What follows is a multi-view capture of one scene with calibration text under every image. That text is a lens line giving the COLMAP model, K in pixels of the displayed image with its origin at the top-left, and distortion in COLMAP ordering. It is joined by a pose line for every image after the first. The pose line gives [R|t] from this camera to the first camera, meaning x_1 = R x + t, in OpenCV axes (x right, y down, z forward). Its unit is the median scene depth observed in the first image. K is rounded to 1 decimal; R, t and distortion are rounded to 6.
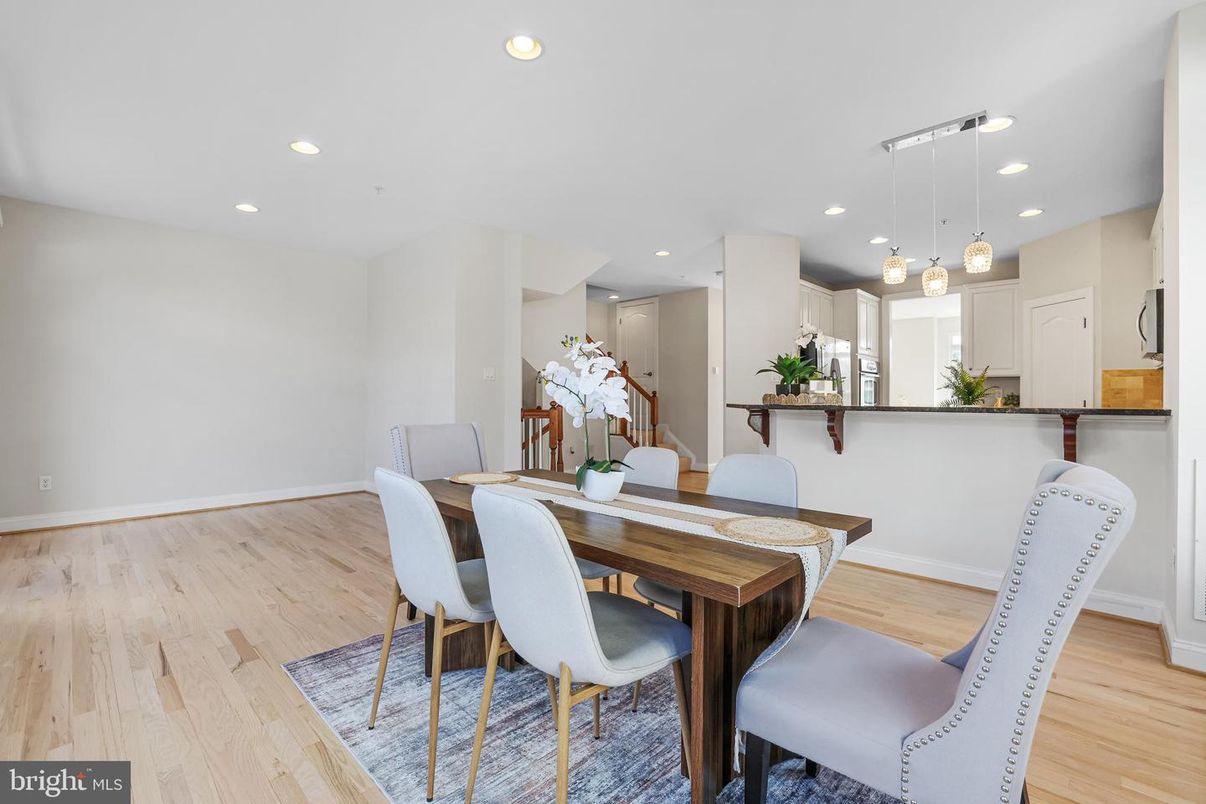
lens RADIAL K [[528.1, 0, 596.1], [0, 528.1, 392.0], [0, 0, 1]] dist [-0.024887, 0.001696]
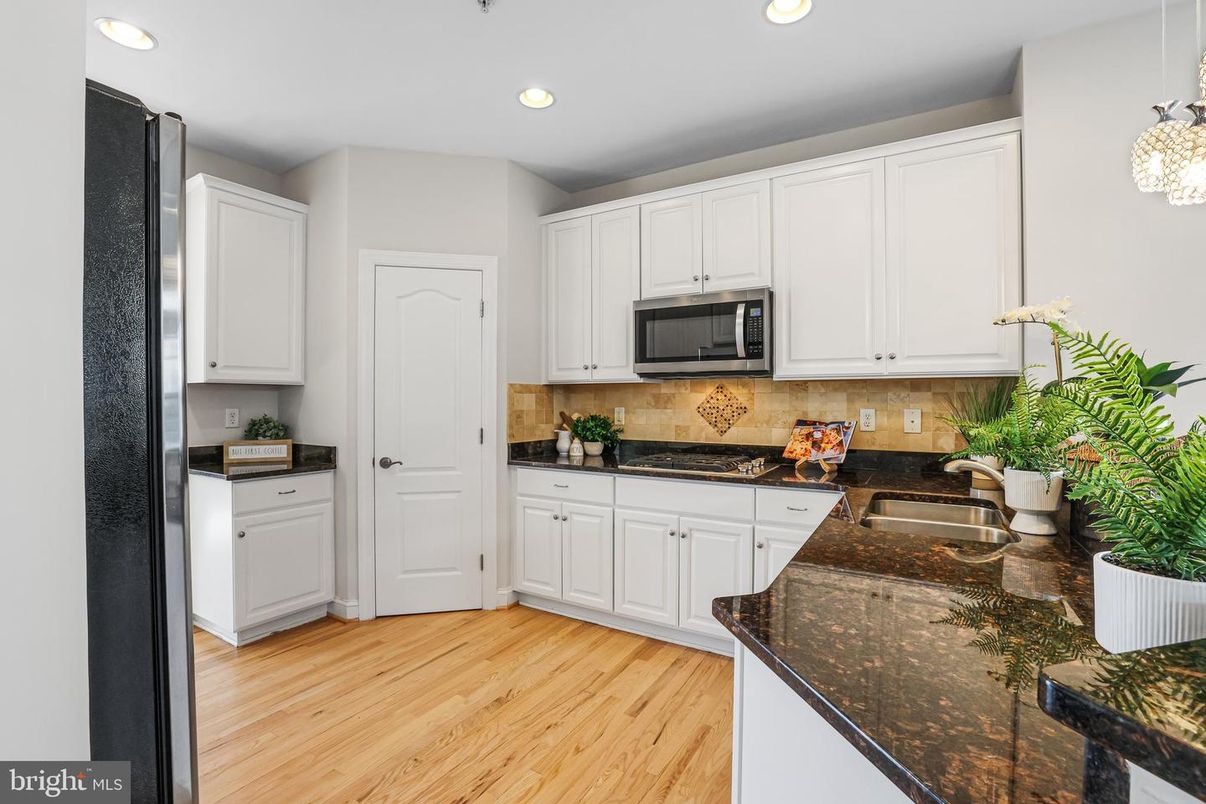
lens RADIAL K [[547.3, 0, 595.3], [0, 547.3, 406.4], [0, 0, 1]] dist [-0.017120, 0.000715]
pose [[-0.225404, -0.015970, 0.974135, 0.251689], [-0.004871, 0.999872, 0.015264, -0.024022], [-0.974253, -0.001304, -0.225453, 1.057615]]
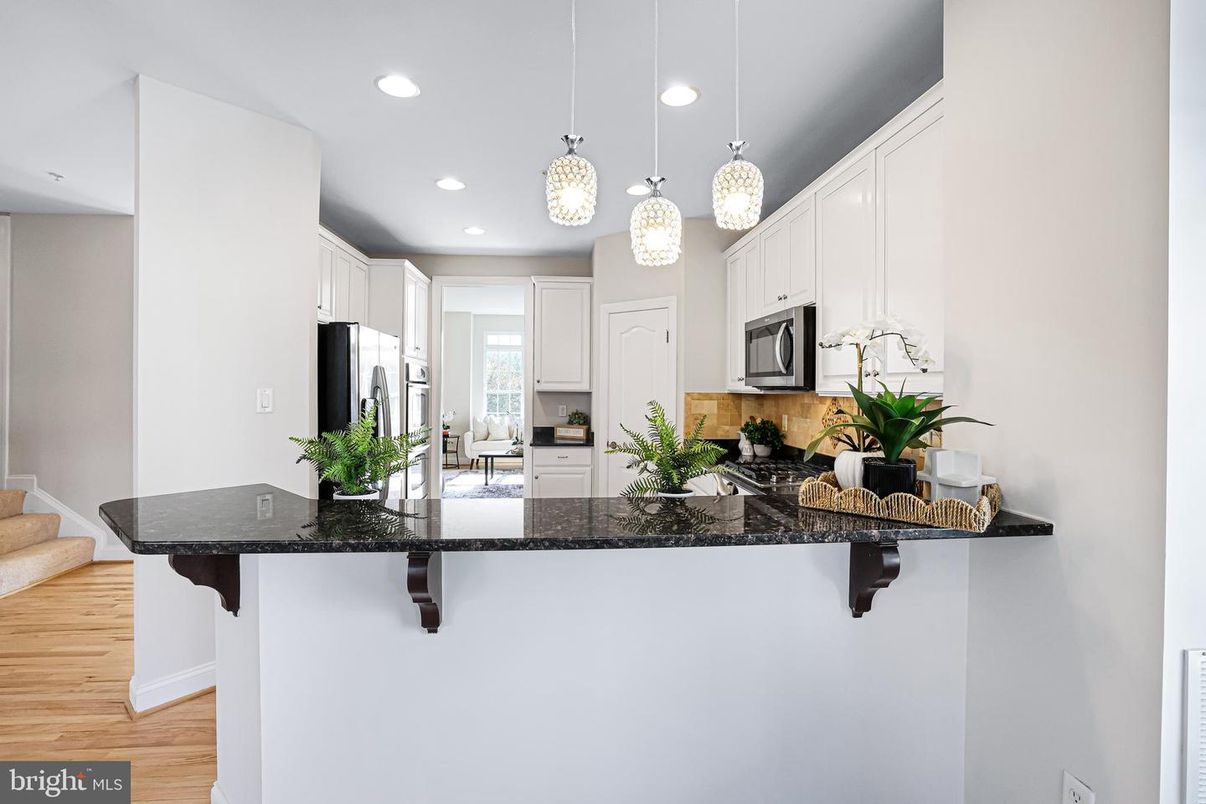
lens RADIAL K [[547.3, 0, 600.4], [0, 547.3, 384.5], [0, 0, 1]] dist [-0.017120, 0.000715]
pose [[0.650711, 0.002369, 0.759321, 0.186150], [-0.006989, 0.999971, 0.002870, -0.058203], [-0.759293, -0.007175, 0.650709, 0.509235]]
